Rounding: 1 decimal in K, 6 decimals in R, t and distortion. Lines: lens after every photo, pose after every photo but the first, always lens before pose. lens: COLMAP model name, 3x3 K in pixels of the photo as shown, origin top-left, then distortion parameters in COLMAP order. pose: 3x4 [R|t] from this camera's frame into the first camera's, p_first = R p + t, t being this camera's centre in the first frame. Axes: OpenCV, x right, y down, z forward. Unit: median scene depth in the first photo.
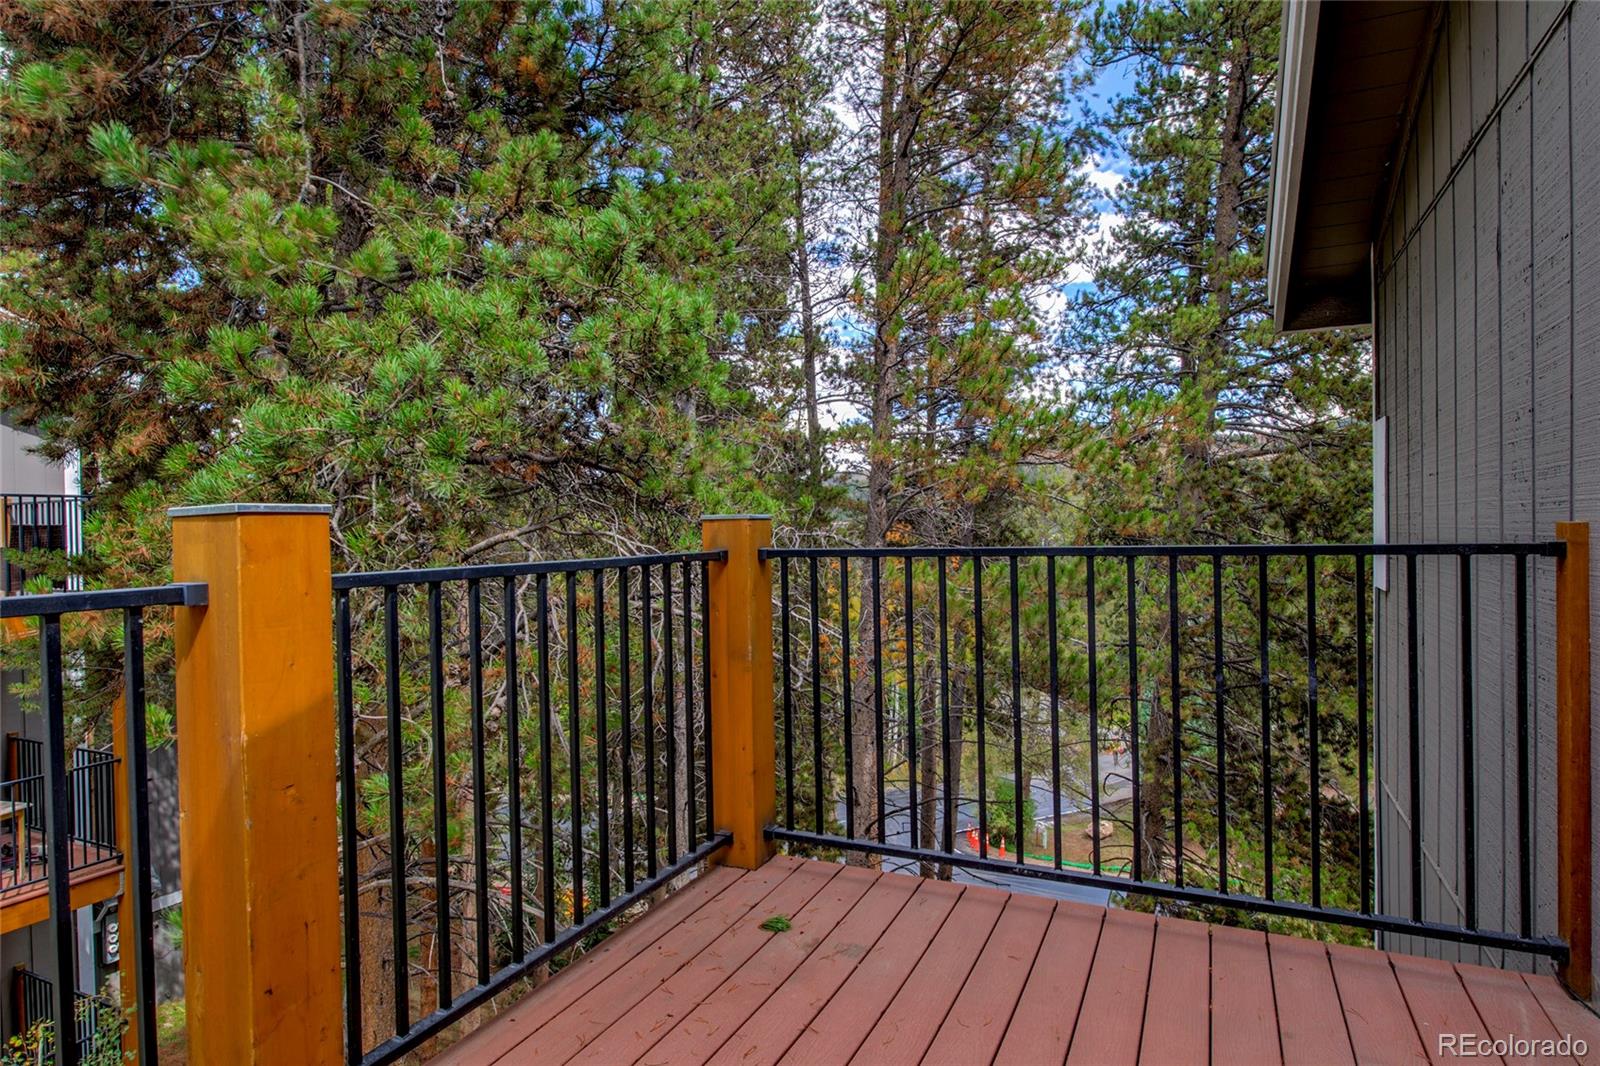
lens RADIAL K [[890.9, 0, 799.3], [0, 890.9, 531.1], [0, 0, 1]] dist [-0.000400, -0.000236]
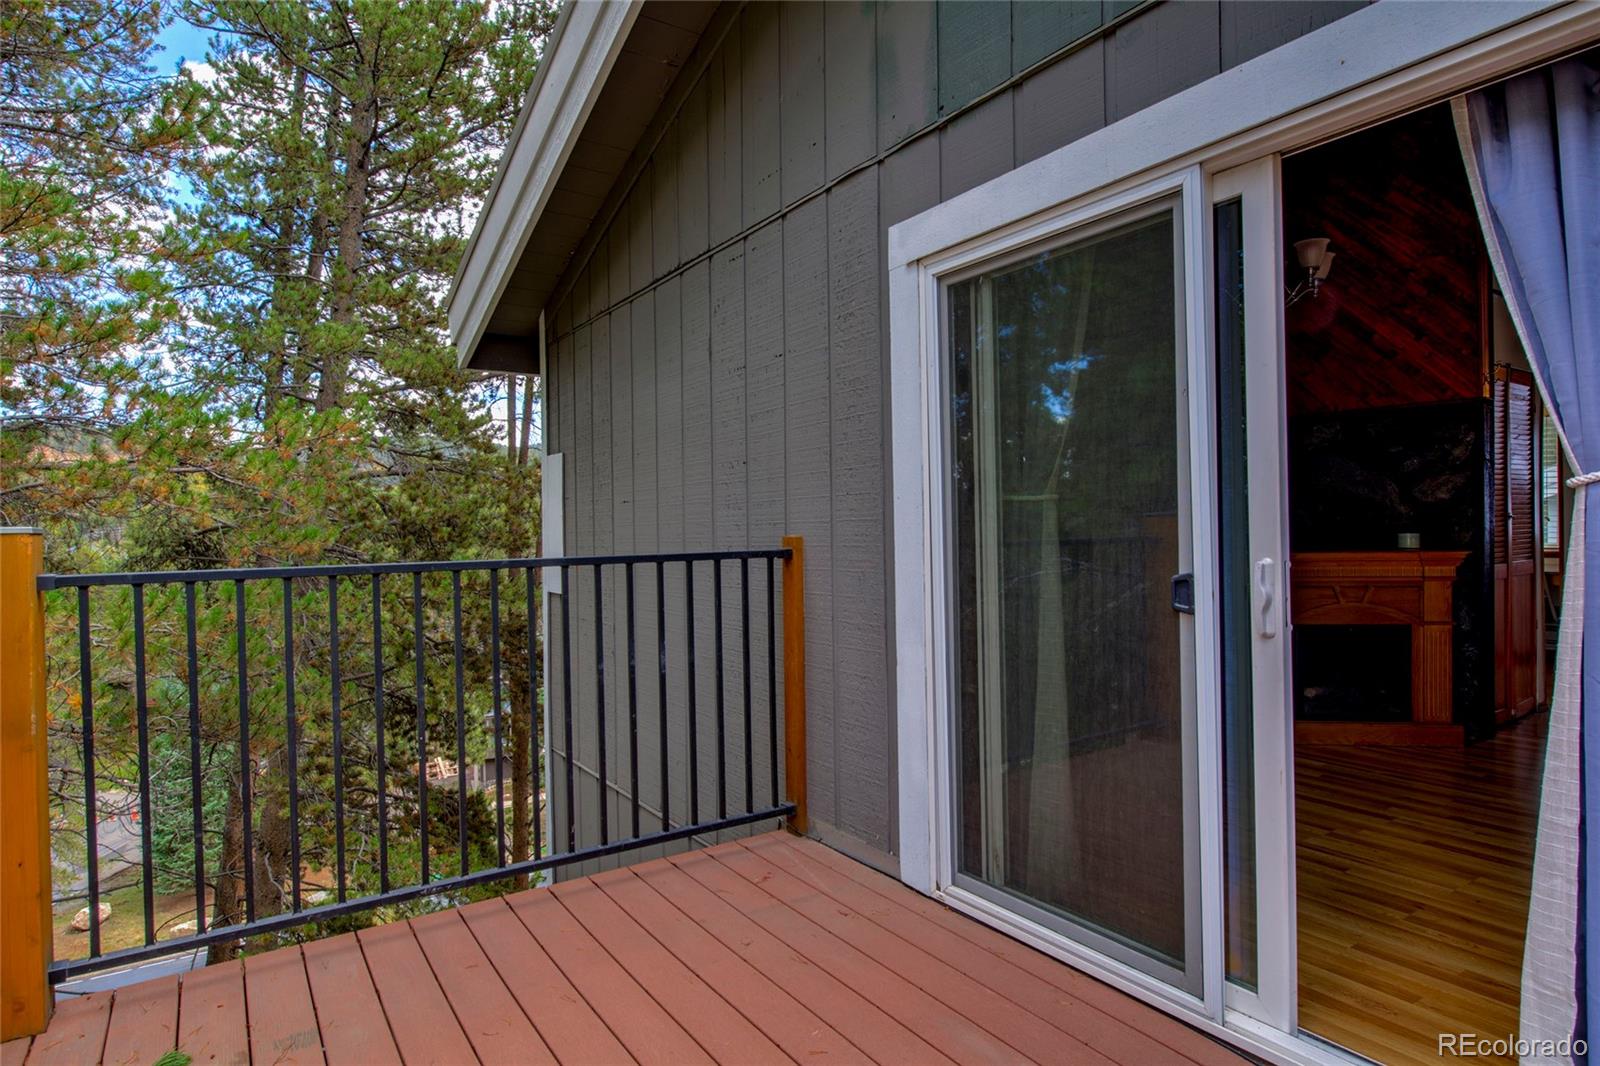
lens RADIAL K [[890.9, 0, 799.9], [0, 890.9, 534.3], [0, 0, 1]] dist [-0.000400, -0.000236]
pose [[0.519559, 0.001536, 0.854433, -0.227415], [0.014352, 0.999842, -0.010525, 0.001168], [-0.854314, 0.017731, 0.519454, 0.075675]]
